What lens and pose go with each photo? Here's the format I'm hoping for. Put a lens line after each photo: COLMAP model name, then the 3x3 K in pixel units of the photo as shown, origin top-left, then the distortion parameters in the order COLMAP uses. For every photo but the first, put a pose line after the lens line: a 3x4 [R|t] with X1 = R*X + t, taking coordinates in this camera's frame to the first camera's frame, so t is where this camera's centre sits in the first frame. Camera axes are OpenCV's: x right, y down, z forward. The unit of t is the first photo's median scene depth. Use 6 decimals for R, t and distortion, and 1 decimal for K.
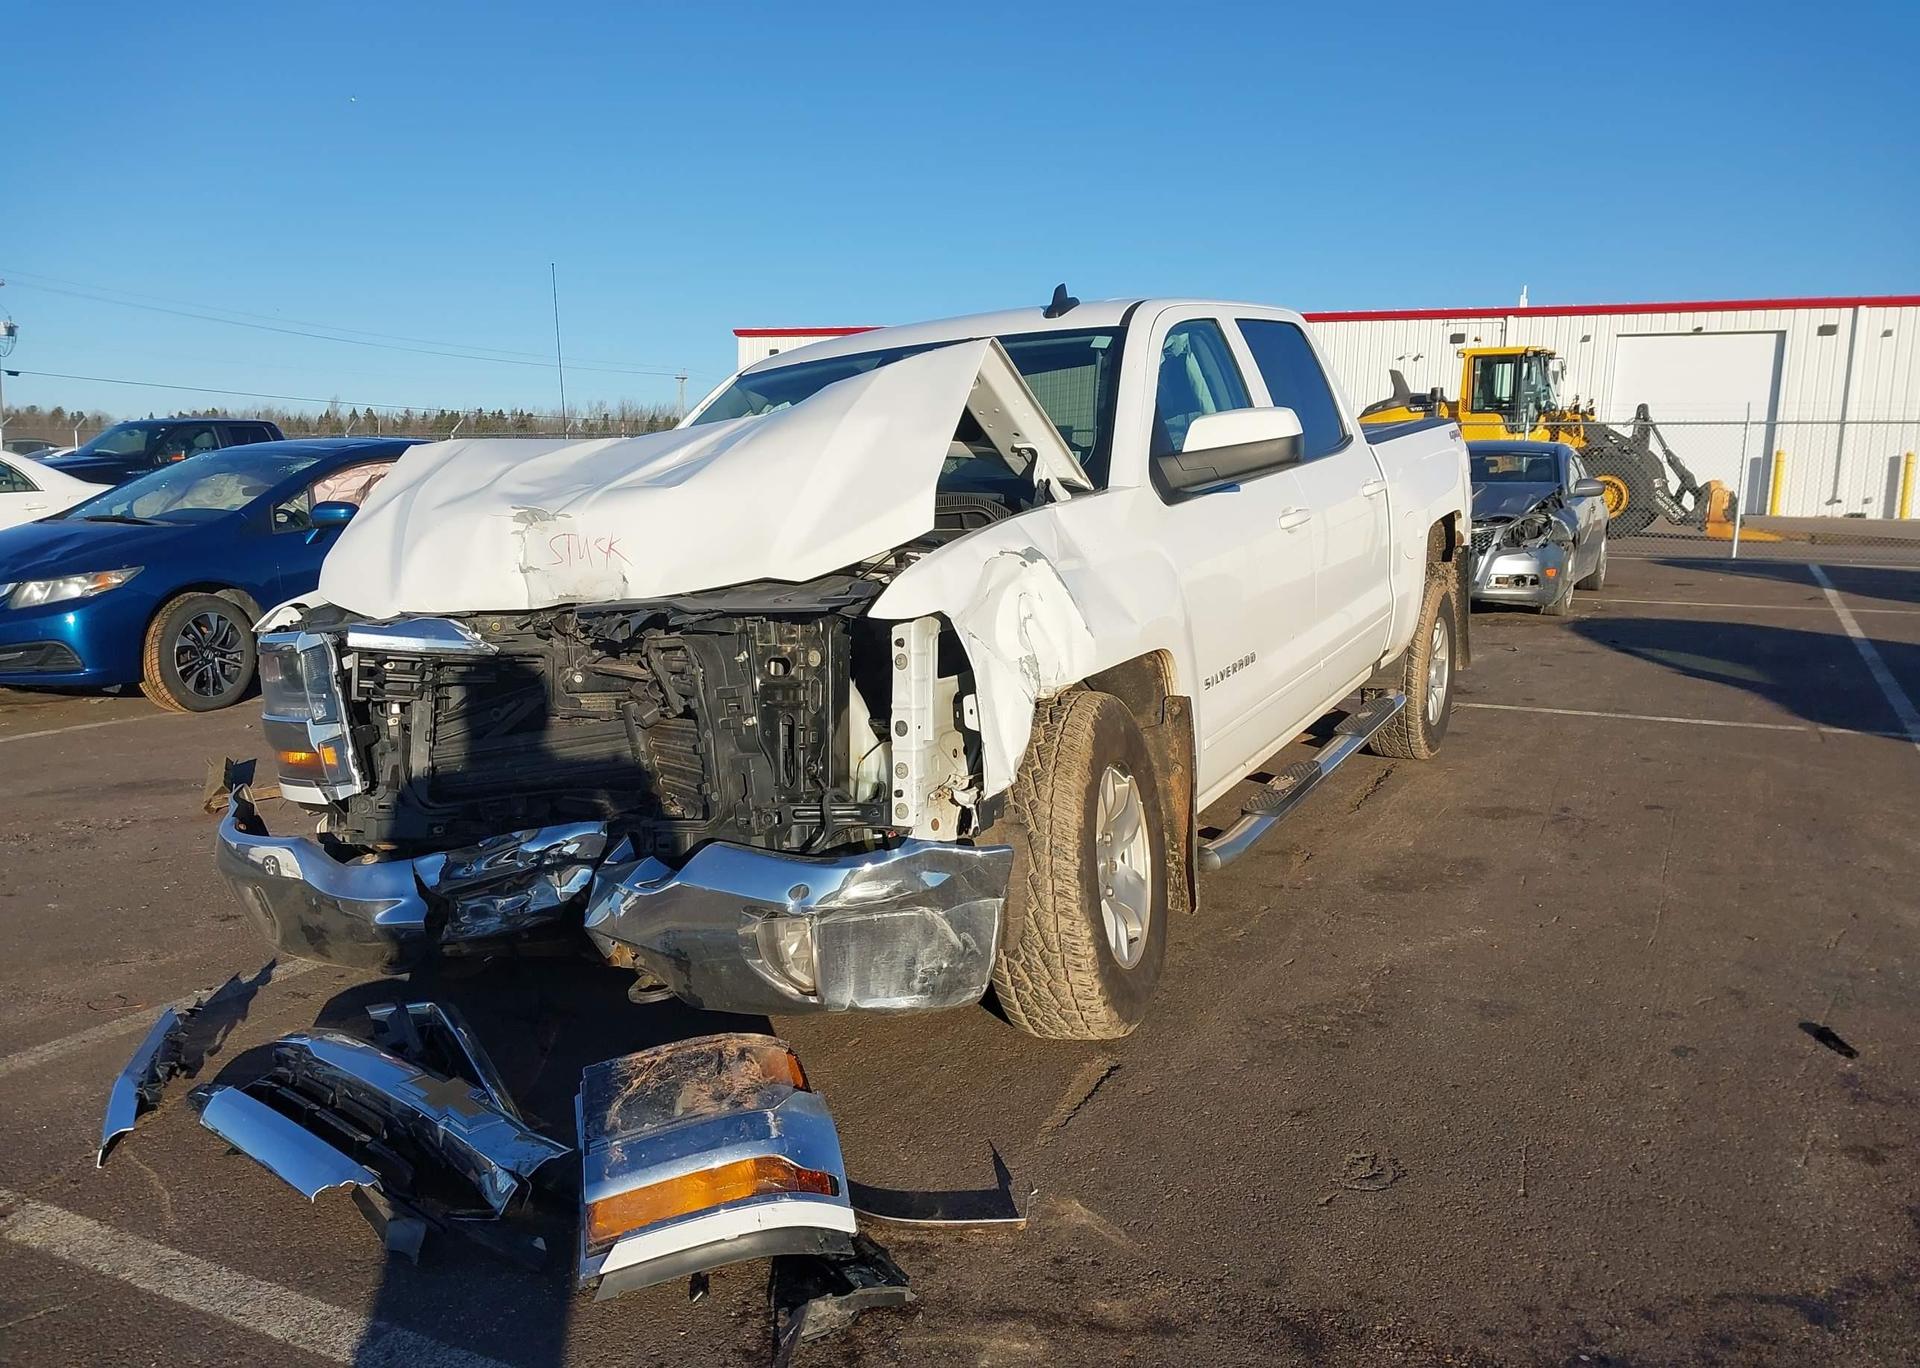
lens RADIAL K [[1500.9, 0, 970.7], [0, 1500.9, 684.1], [0, 0, 1]] dist [0.095793, -0.133392]
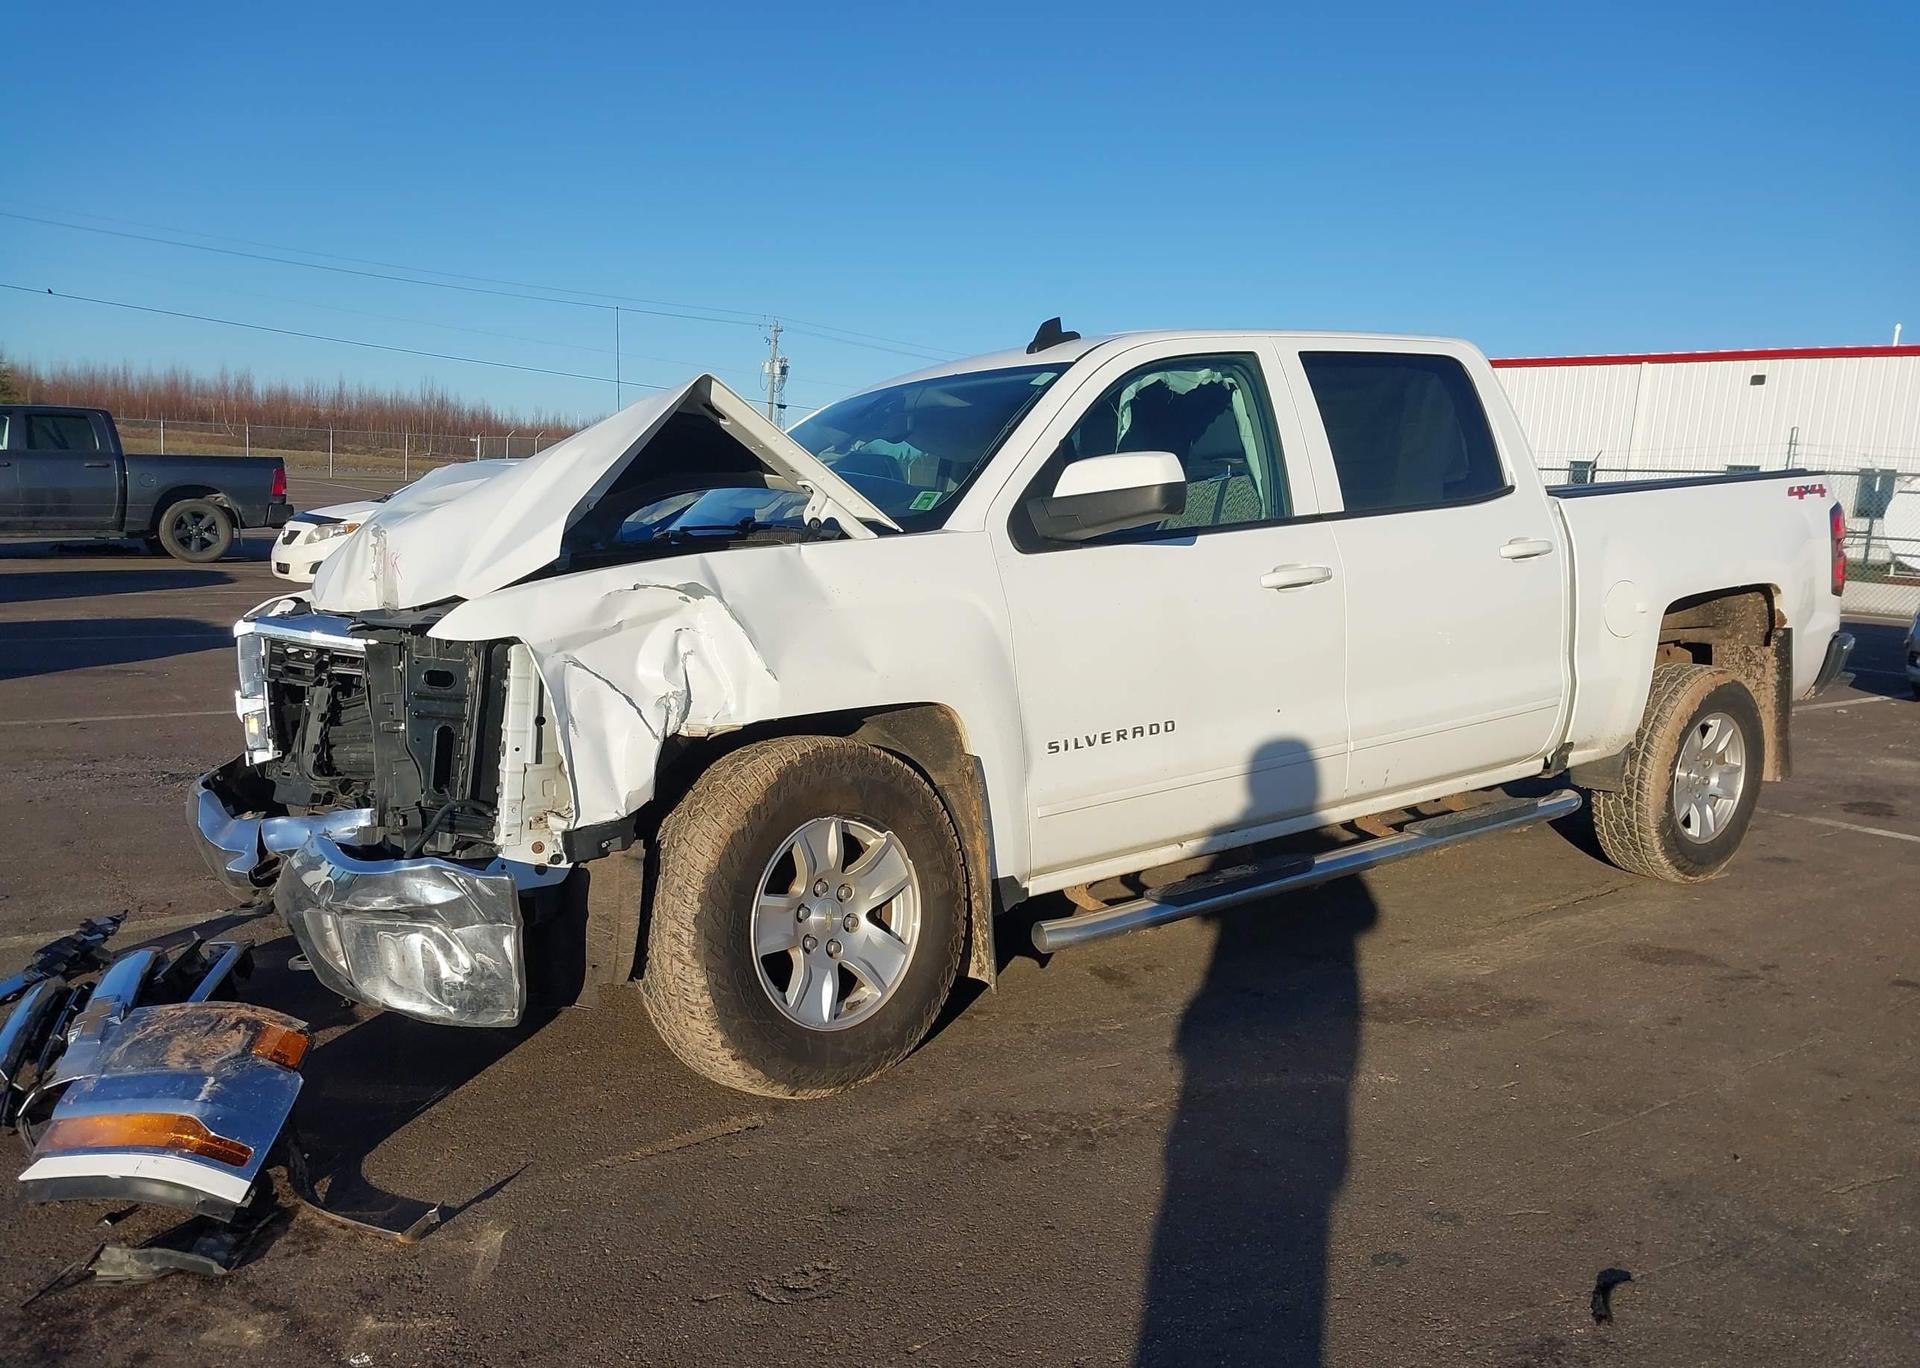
lens RADIAL K [[1500.9, 0, 962.9], [0, 1500.9, 698.8], [0, 0, 1]] dist [0.095793, -0.133392]
pose [[0.897336, 0.092096, -0.431633, 0.604102], [-0.097505, 0.995188, 0.009632, -0.040352], [0.430443, 0.033444, 0.901998, 0.174316]]
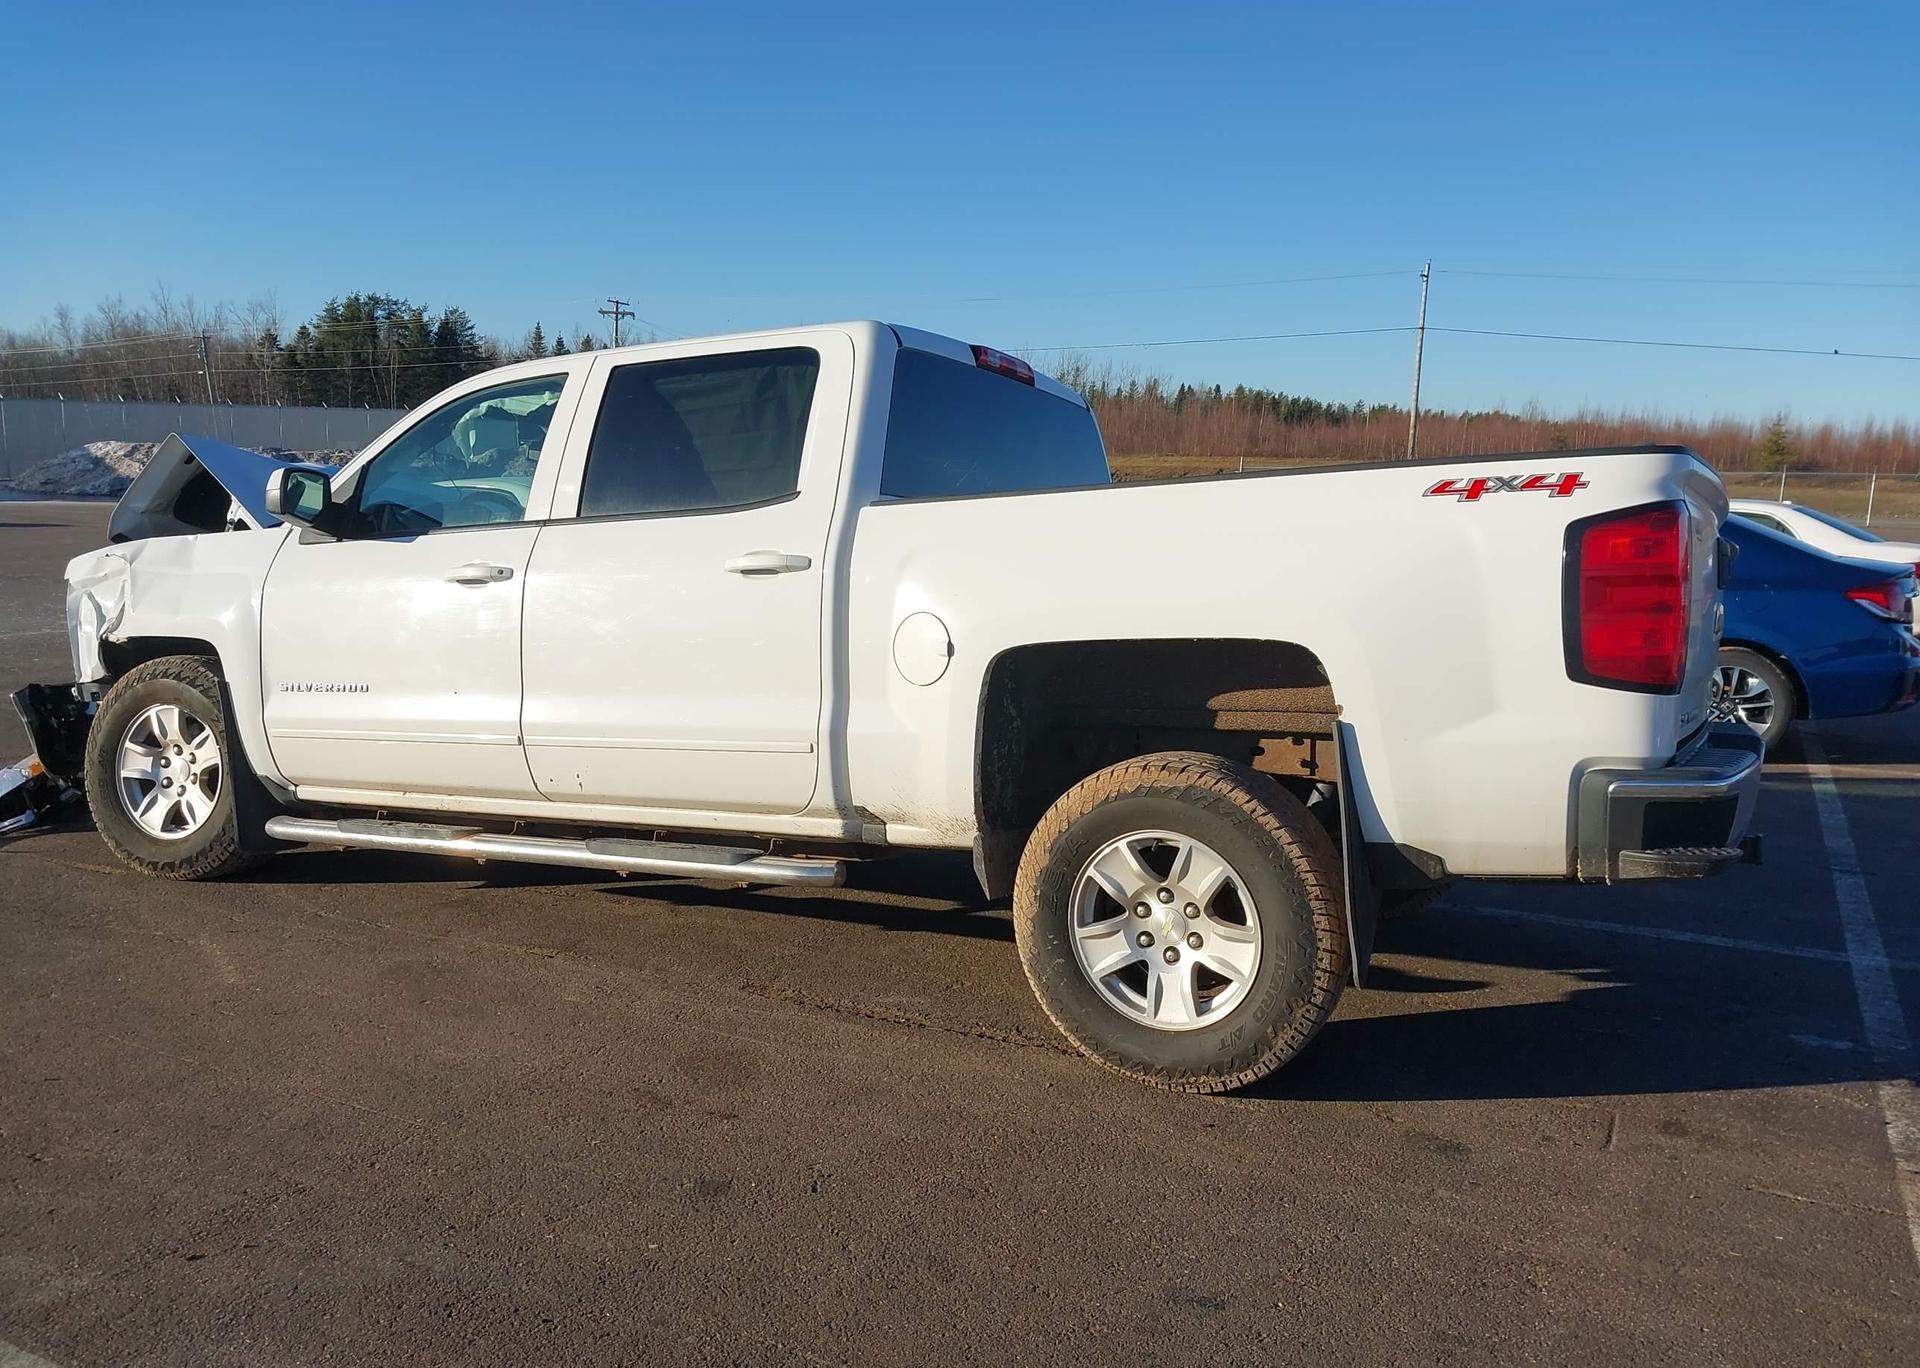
lens RADIAL K [[1500.9, 0, 958.1], [0, 1500.9, 689.6], [0, 0, 1]] dist [0.095793, -0.133392]
pose [[-0.018399, 0.127658, -0.991648, 1.676210], [-0.161624, 0.978391, 0.128950, -0.301407], [0.986681, 0.162647, 0.002632, 1.864113]]
